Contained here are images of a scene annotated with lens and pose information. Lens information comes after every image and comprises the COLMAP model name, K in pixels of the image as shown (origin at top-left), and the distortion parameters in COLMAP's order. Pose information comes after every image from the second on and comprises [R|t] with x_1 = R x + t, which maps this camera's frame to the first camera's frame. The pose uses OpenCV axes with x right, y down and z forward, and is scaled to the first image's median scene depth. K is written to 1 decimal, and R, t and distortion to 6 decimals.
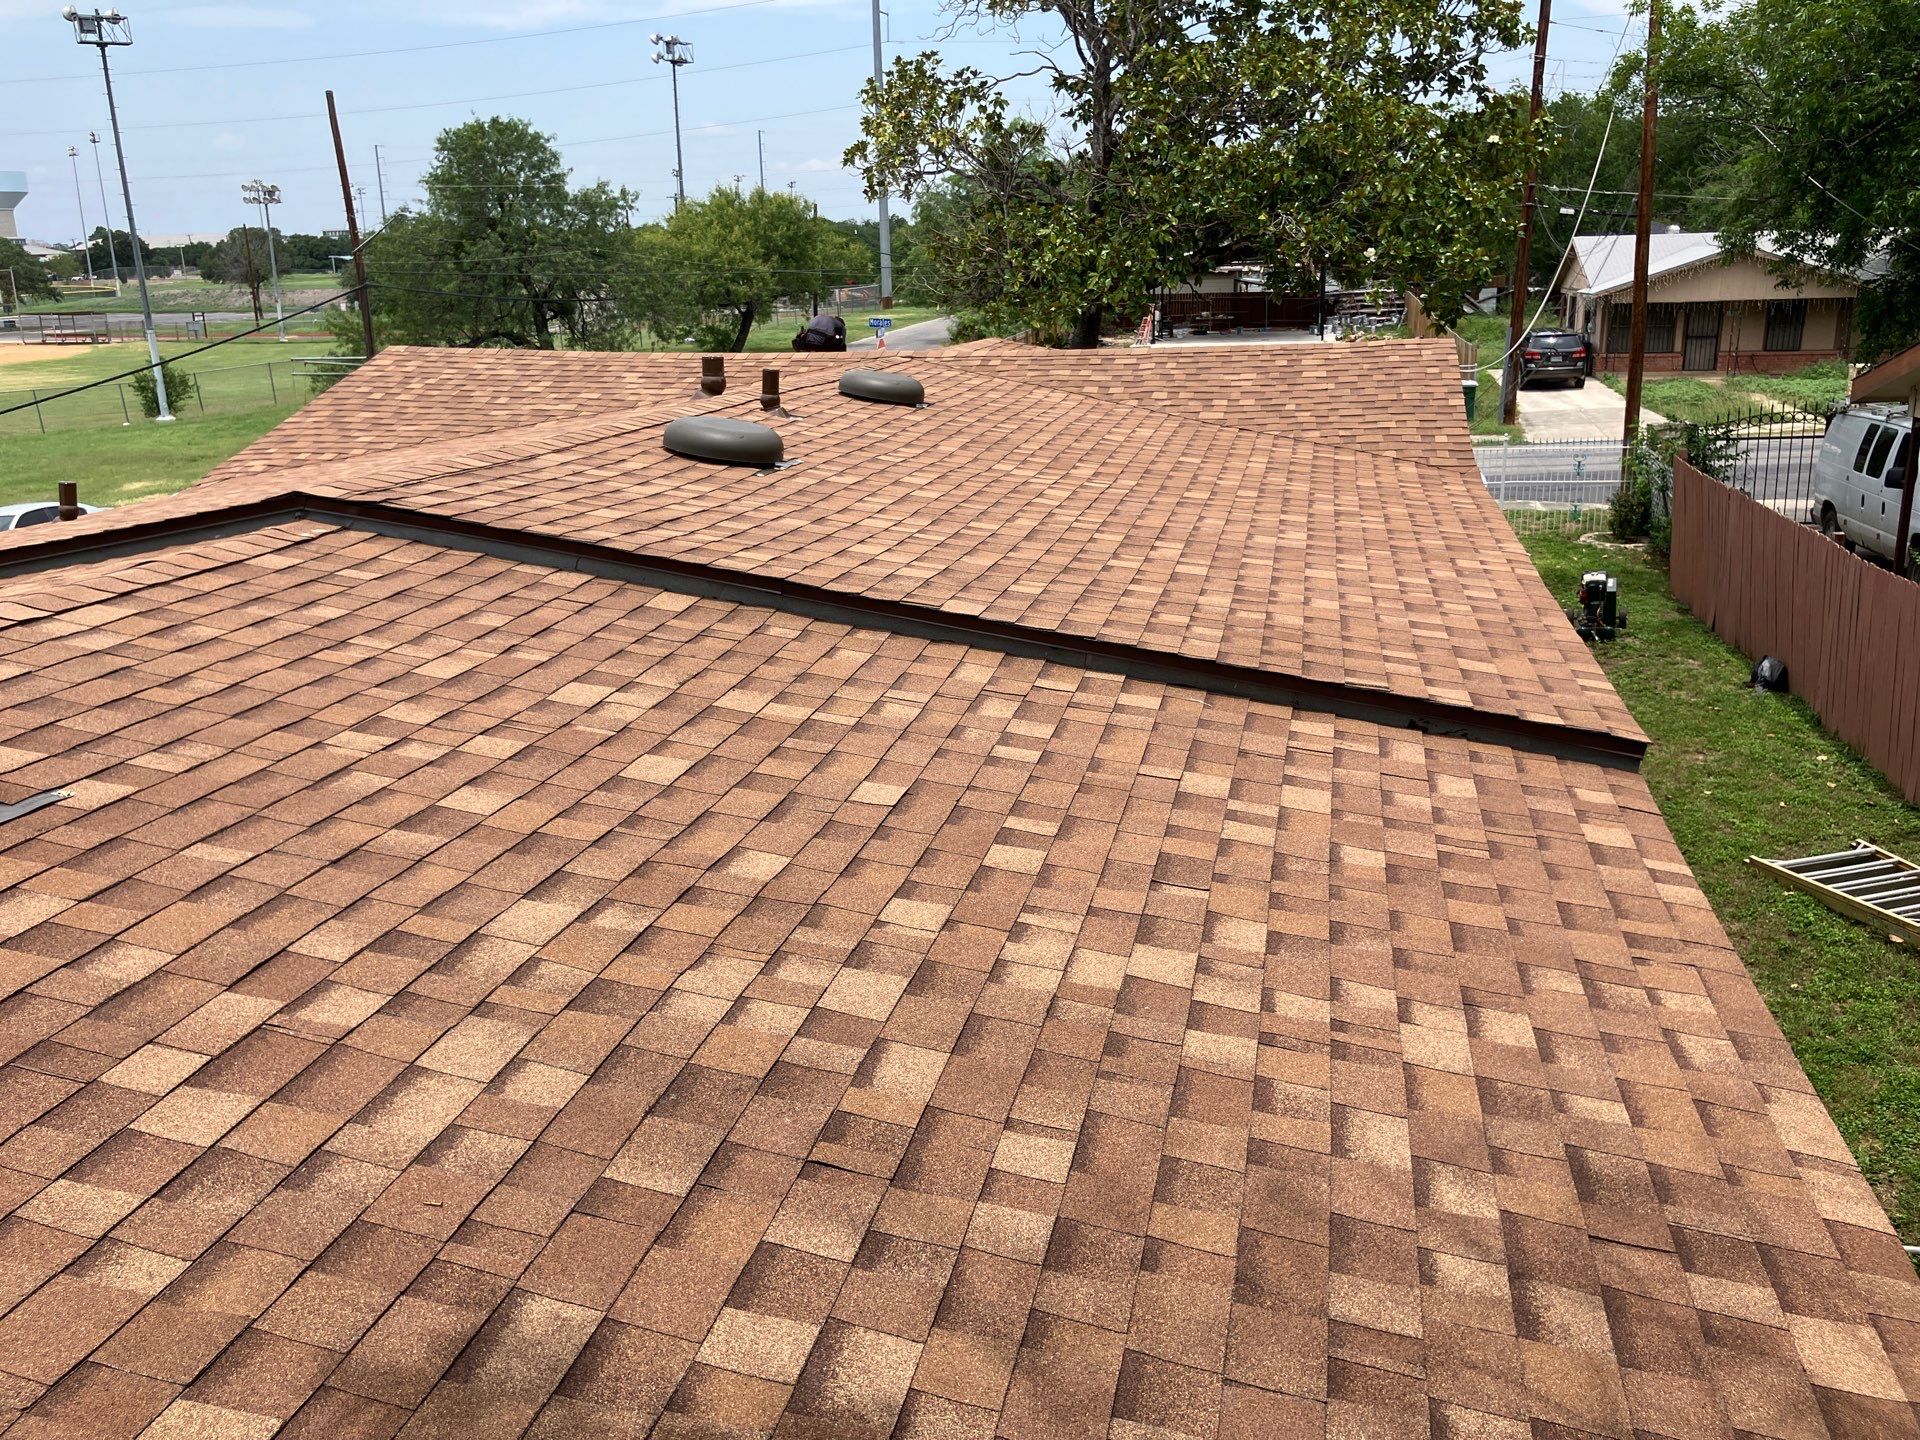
lens RADIAL K [[1574.3, 0, 951.2], [0, 1574.3, 720.6], [0, 0, 1]] dist [0.009781, 0.039207]
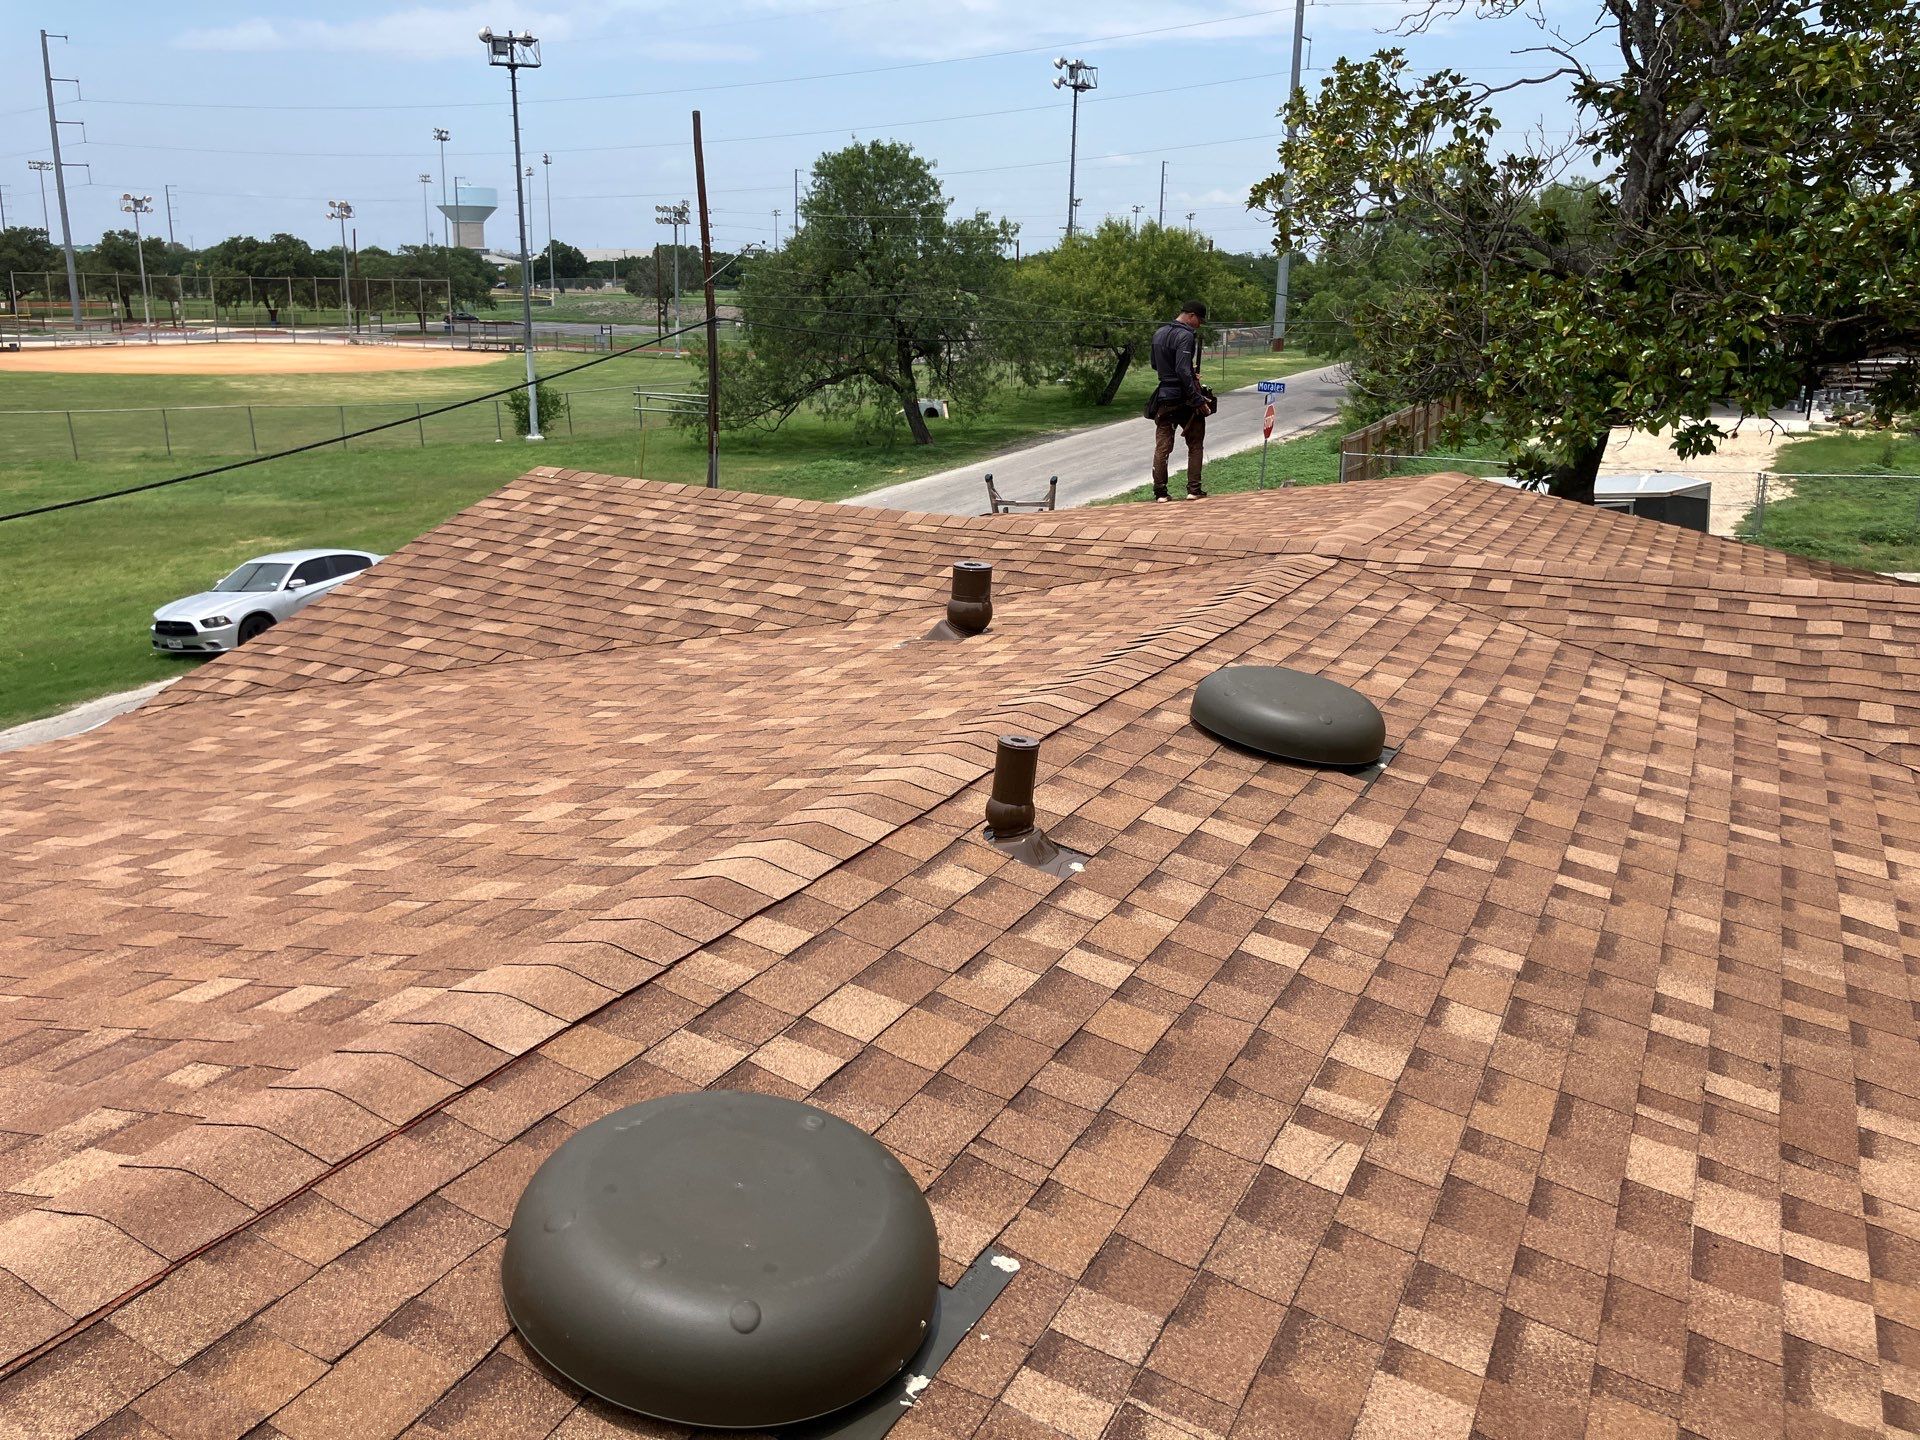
lens RADIAL K [[1548.3, 0, 959.6], [0, 1548.3, 705.4], [0, 0, 1]] dist [0.090979, -0.132204]
pose [[0.971881, 0.095097, -0.215417, -0.008124], [-0.099981, 0.994919, -0.011866, -0.039743], [0.213194, 0.033070, 0.976450, 0.107407]]
